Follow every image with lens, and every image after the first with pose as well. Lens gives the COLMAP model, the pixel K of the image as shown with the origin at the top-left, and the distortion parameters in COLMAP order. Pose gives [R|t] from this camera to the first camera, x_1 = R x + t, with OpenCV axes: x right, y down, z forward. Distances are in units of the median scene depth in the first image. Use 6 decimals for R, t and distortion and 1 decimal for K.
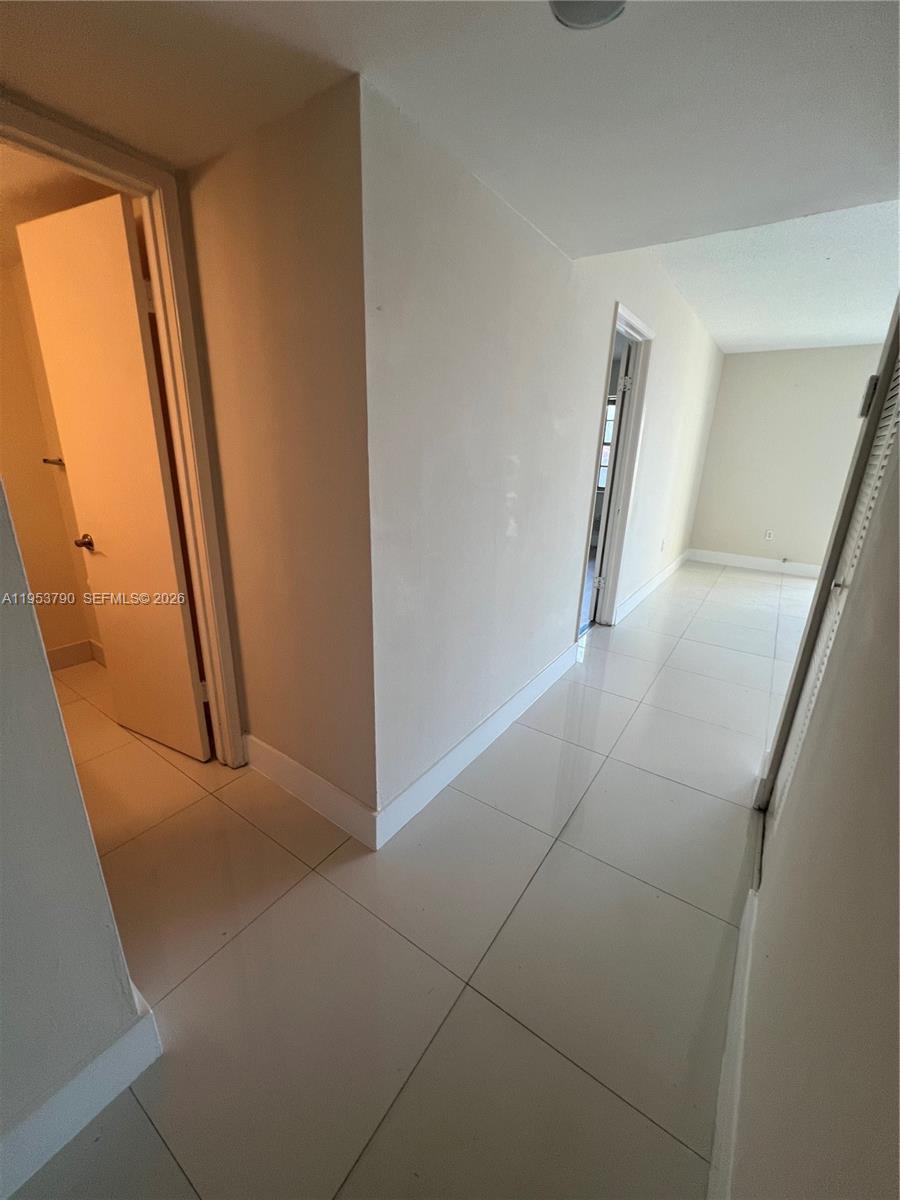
lens RADIAL K [[479.6, 0, 450.4], [0, 479.6, 592.6], [0, 0, 1]] dist [-0.002506, 0.000401]
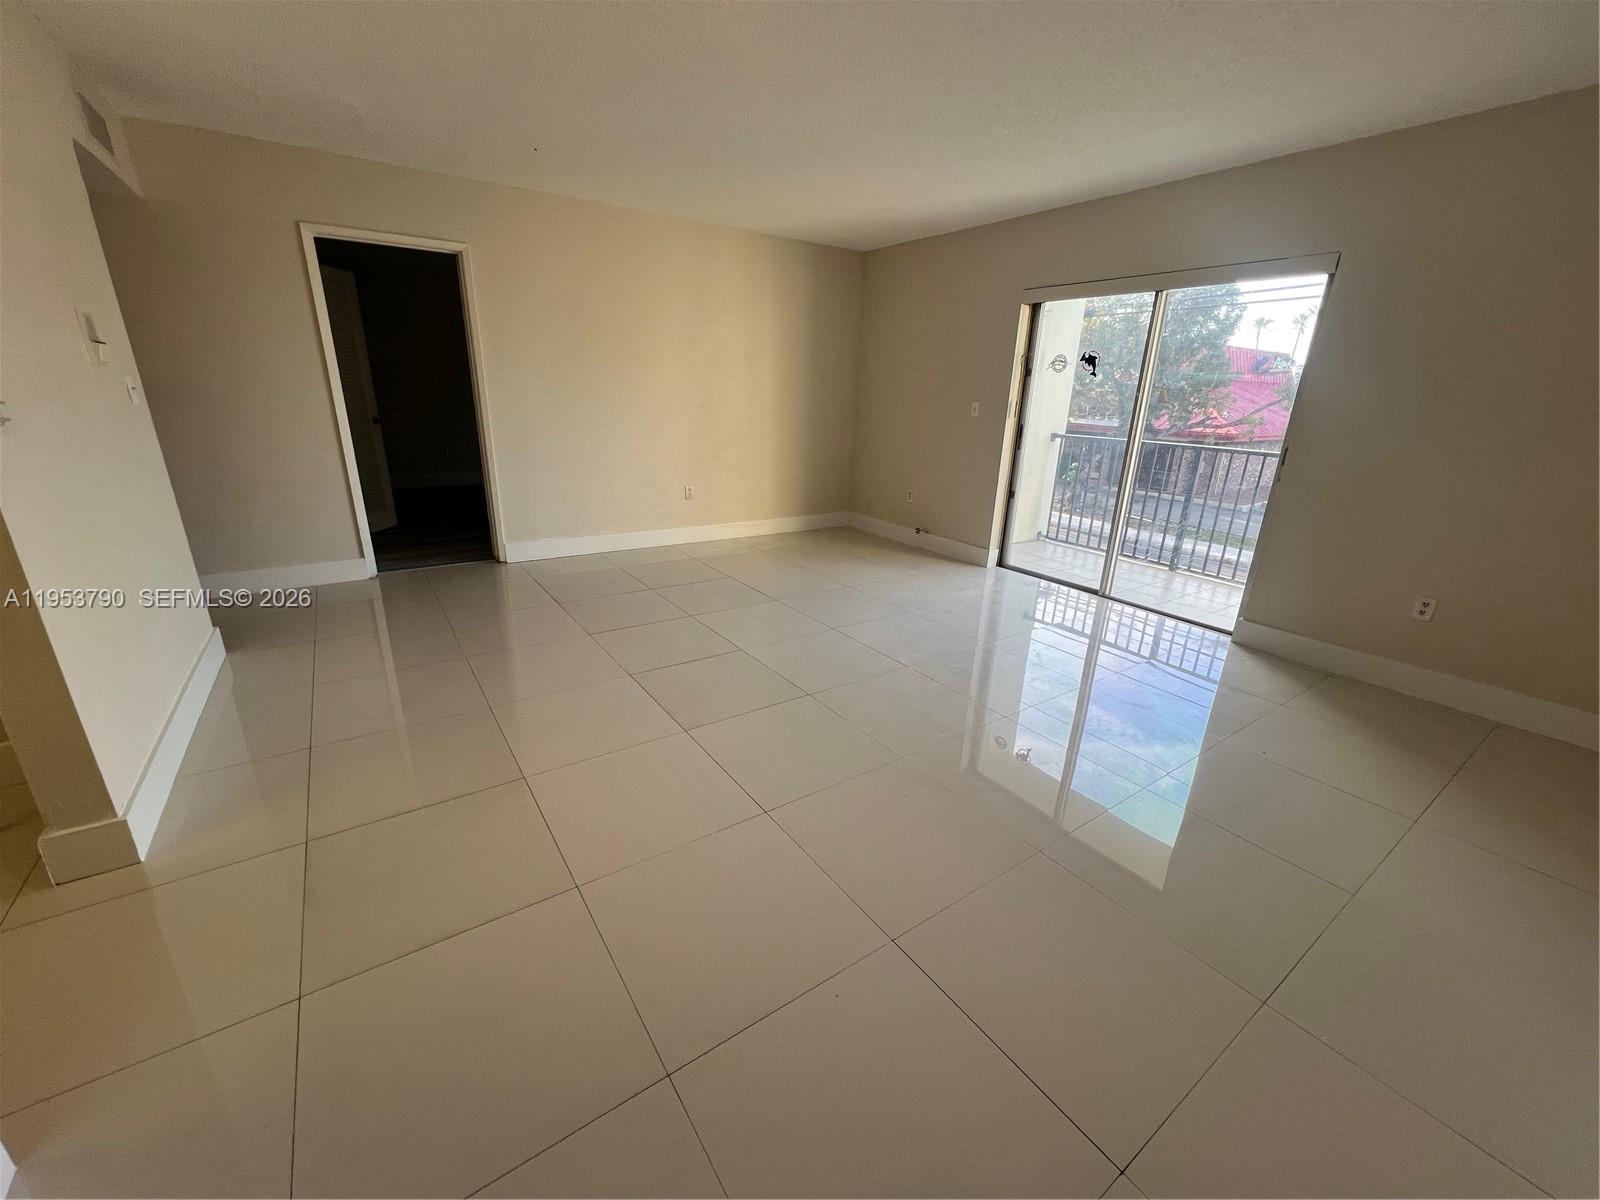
lens RADIAL K [[639.5, 0, 804.4], [0, 639.5, 610.2], [0, 0, 1]] dist [-0.002506, 0.000401]
pose [[0.938552, 0.116502, -0.324880, 0.866556], [-0.105804, 0.993105, 0.050469, 0.023024], [0.328520, -0.012994, 0.944408, 0.014581]]
